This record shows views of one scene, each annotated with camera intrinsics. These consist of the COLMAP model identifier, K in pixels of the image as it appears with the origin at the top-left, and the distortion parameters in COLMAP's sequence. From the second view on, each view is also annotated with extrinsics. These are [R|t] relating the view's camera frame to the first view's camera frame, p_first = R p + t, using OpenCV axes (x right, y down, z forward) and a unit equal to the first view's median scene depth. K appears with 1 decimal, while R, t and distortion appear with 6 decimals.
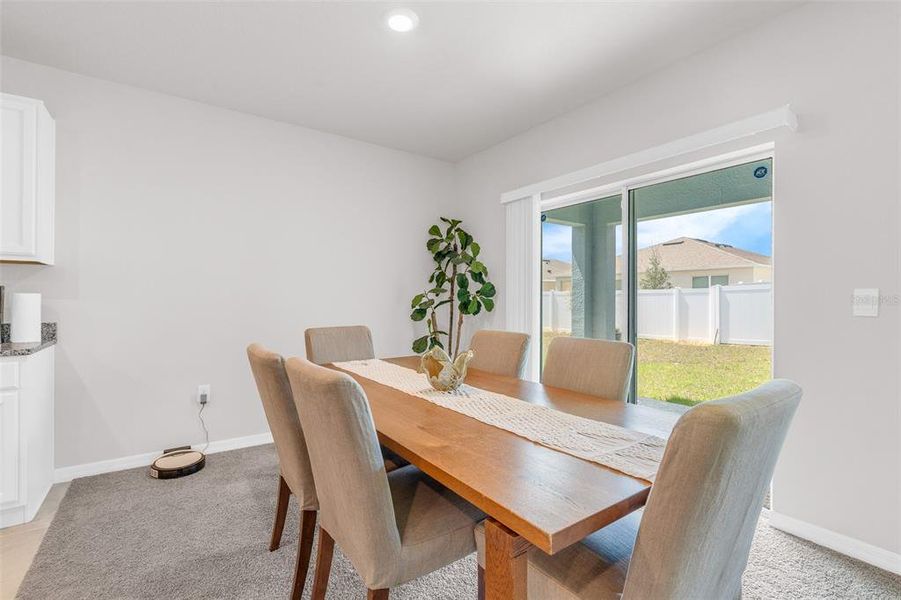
lens RADIAL K [[407.6, 0, 444.5], [0, 407.6, 299.4], [0, 0, 1]] dist [-0.018015, 0.006170]
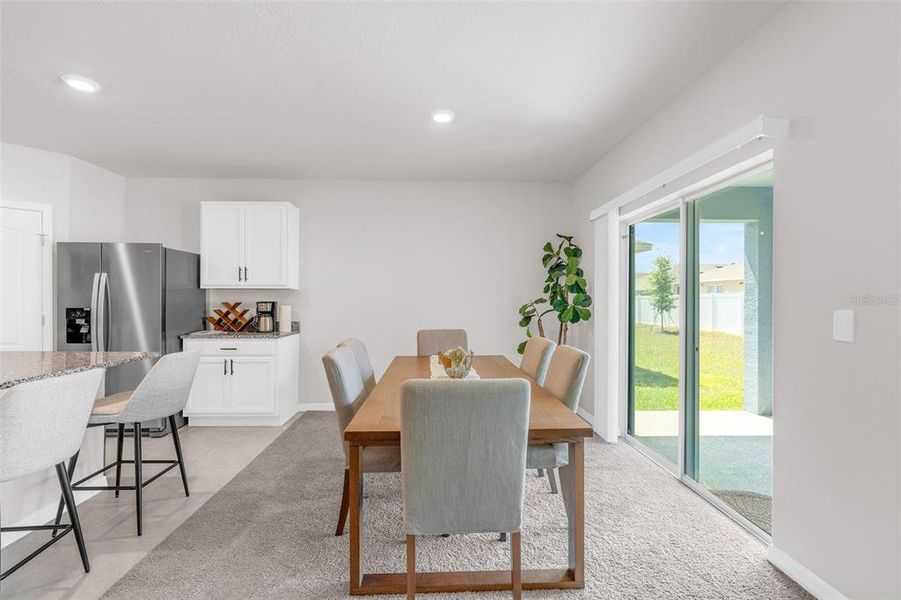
lens RADIAL K [[407.6, 0, 439.8], [0, 407.6, 299.8], [0, 0, 1]] dist [-0.018015, 0.006170]
pose [[0.833840, -0.002445, -0.552000, 0.380263], [0.002207, 0.999997, -0.001096, -0.024323], [0.552001, -0.000305, 0.833843, -0.109877]]
